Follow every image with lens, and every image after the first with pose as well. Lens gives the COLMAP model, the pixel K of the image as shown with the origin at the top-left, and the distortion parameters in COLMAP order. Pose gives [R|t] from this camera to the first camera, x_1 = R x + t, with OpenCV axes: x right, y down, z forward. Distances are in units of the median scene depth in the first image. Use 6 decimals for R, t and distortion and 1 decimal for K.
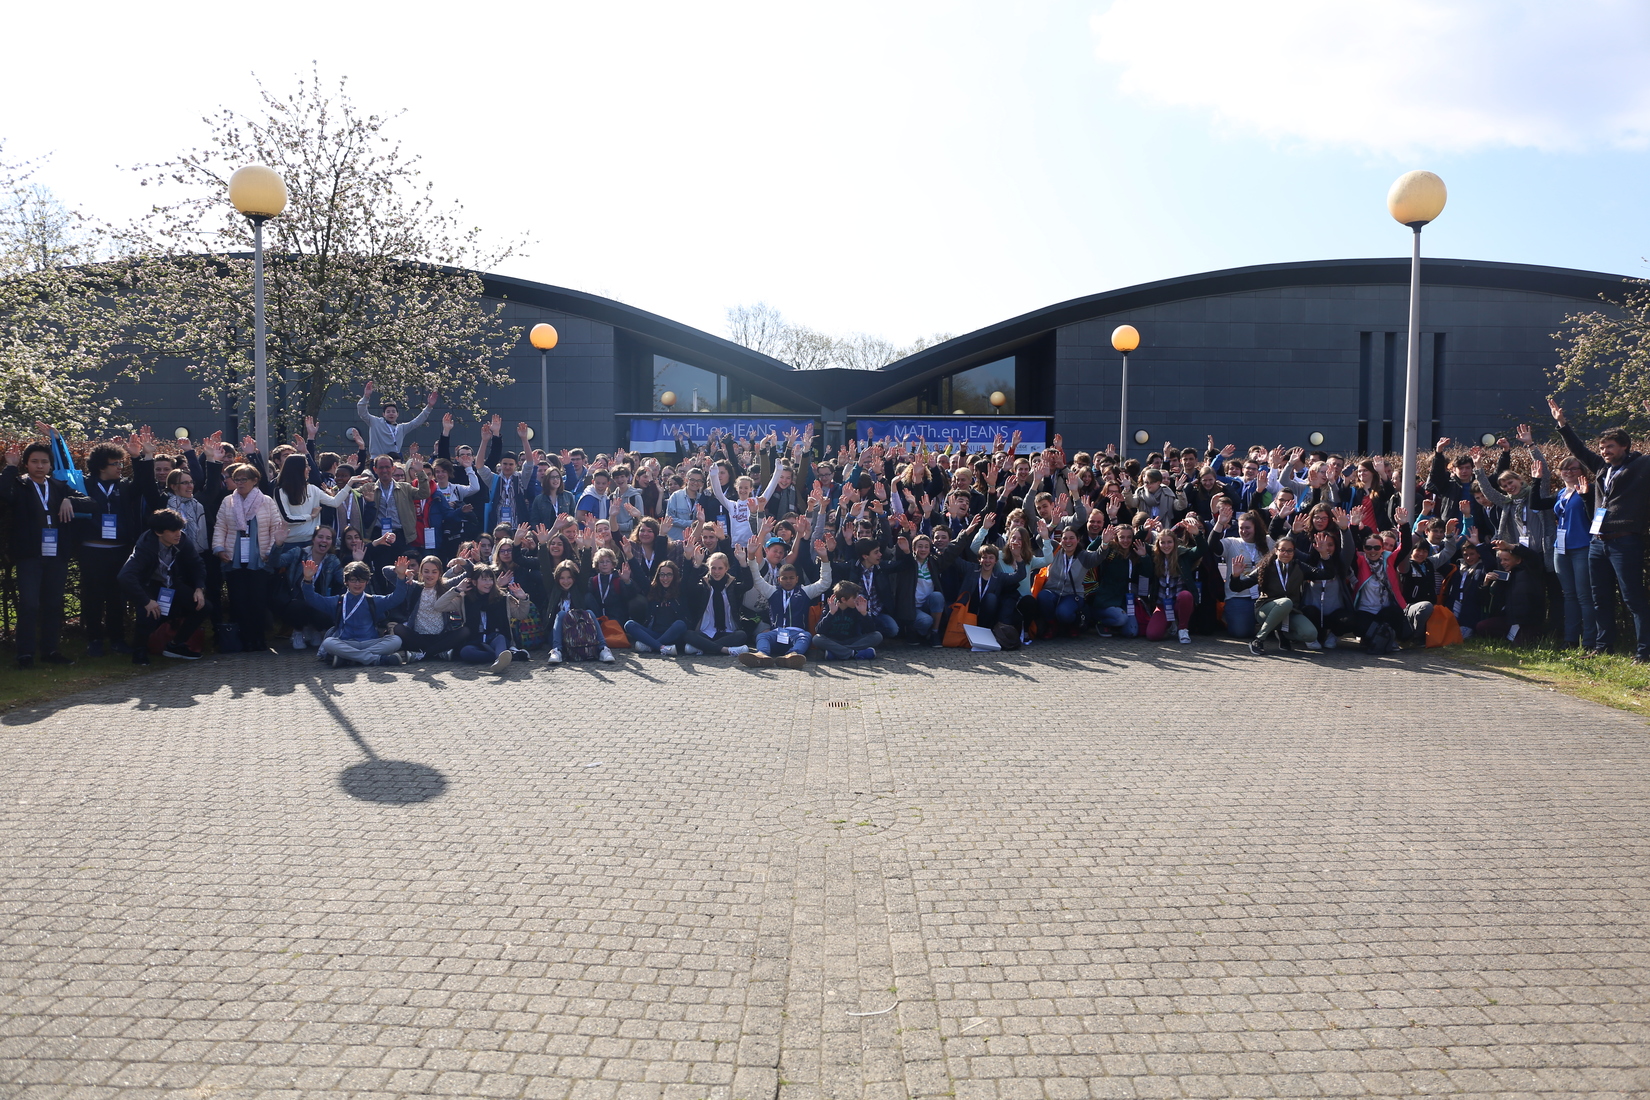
lens RADIAL K [[1139.2, 0, 832.2], [0, 1139.2, 544.1], [0, 0, 1]] dist [-0.093961, 0.078241]
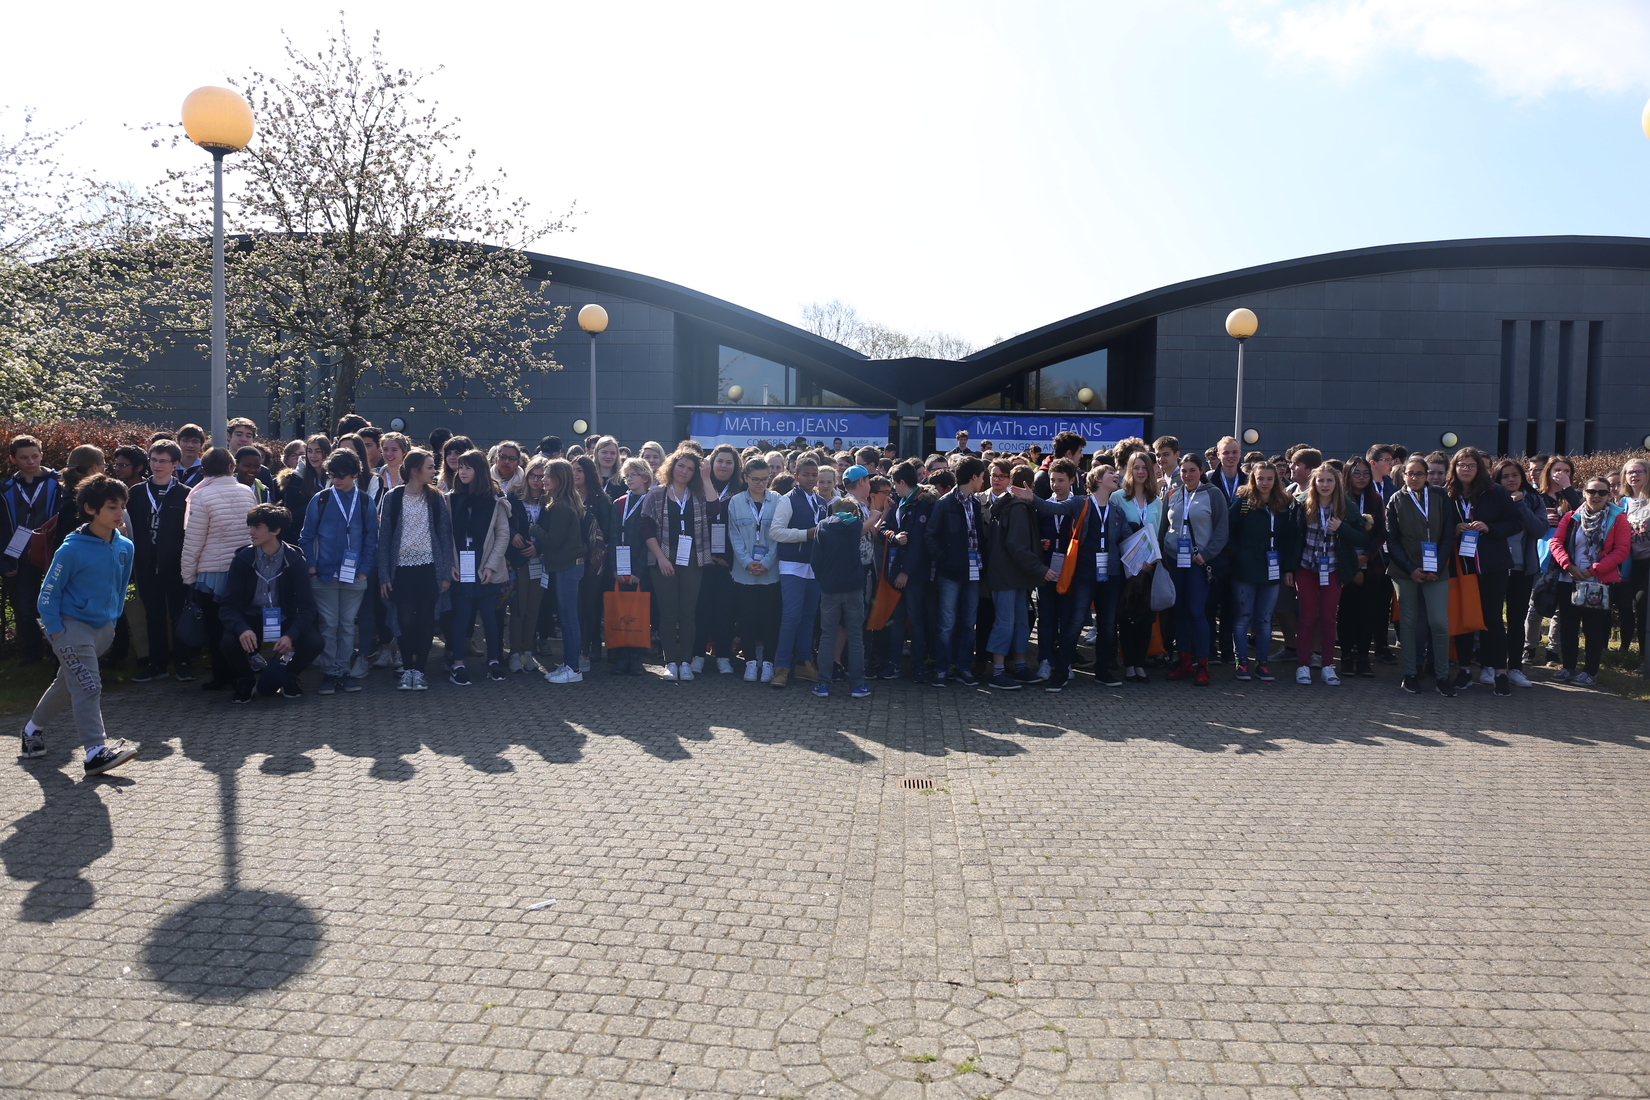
lens RADIAL K [[1139.2, 0, 821.6], [0, 1139.2, 541.8], [0, 0, 1]] dist [-0.093961, 0.078241]
pose [[0.997195, 0.014604, -0.073409, -0.001916], [-0.014833, 0.999887, -0.002569, -0.003961], [0.073363, 0.003651, 0.997299, 0.108408]]
